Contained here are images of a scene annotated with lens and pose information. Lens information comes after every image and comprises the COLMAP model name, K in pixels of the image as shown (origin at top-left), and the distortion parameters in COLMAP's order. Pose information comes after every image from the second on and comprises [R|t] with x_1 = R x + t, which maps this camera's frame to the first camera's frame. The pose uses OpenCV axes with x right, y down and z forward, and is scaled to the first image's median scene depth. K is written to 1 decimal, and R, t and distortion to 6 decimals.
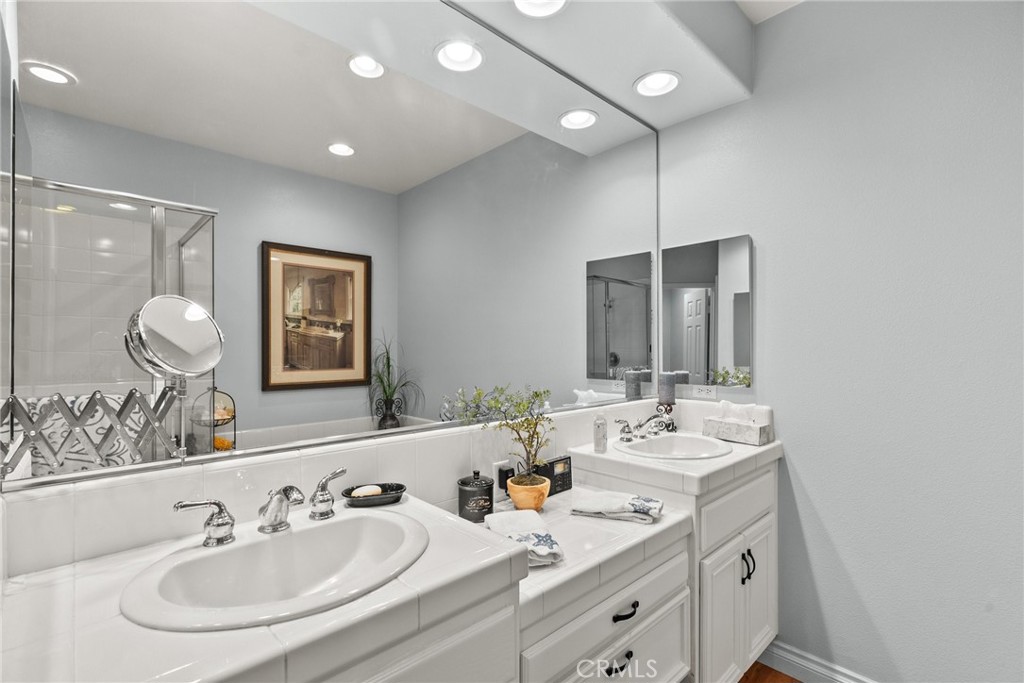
lens RADIAL K [[467.6, 0, 510.5], [0, 467.6, 348.0], [0, 0, 1]] dist [-0.000448, 0.000570]
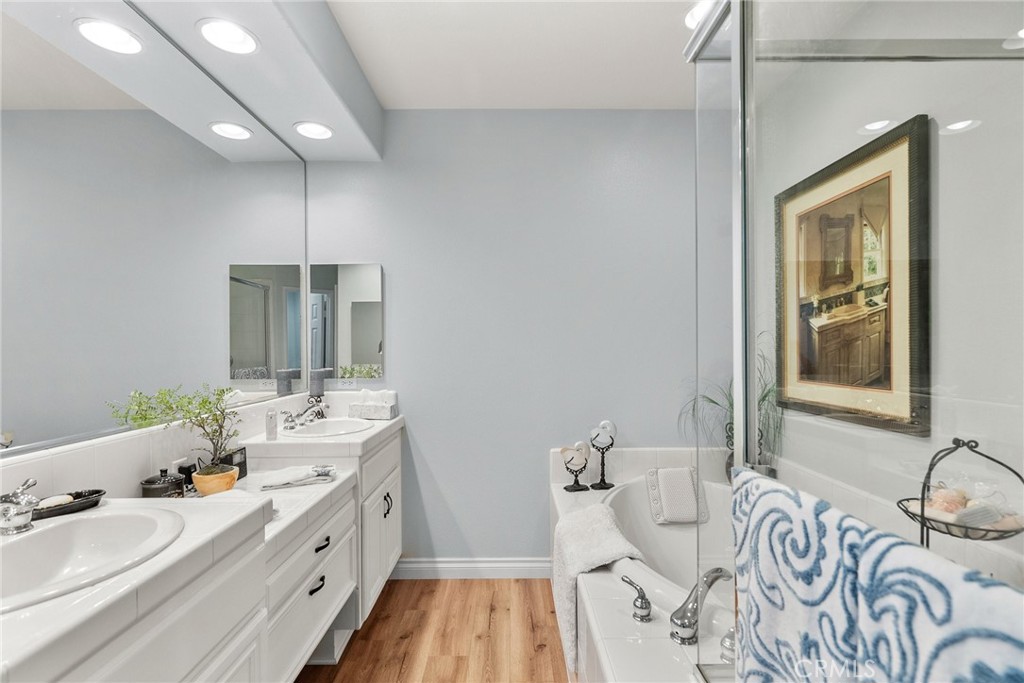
lens RADIAL K [[467.6, 0, 514.0], [0, 467.6, 344.5], [0, 0, 1]] dist [-0.000448, 0.000570]
pose [[0.680116, 0.000978, 0.733103, -0.260732], [0.005510, 0.999964, -0.006445, -0.000808], [-0.733083, 0.008423, 0.680087, -0.232352]]
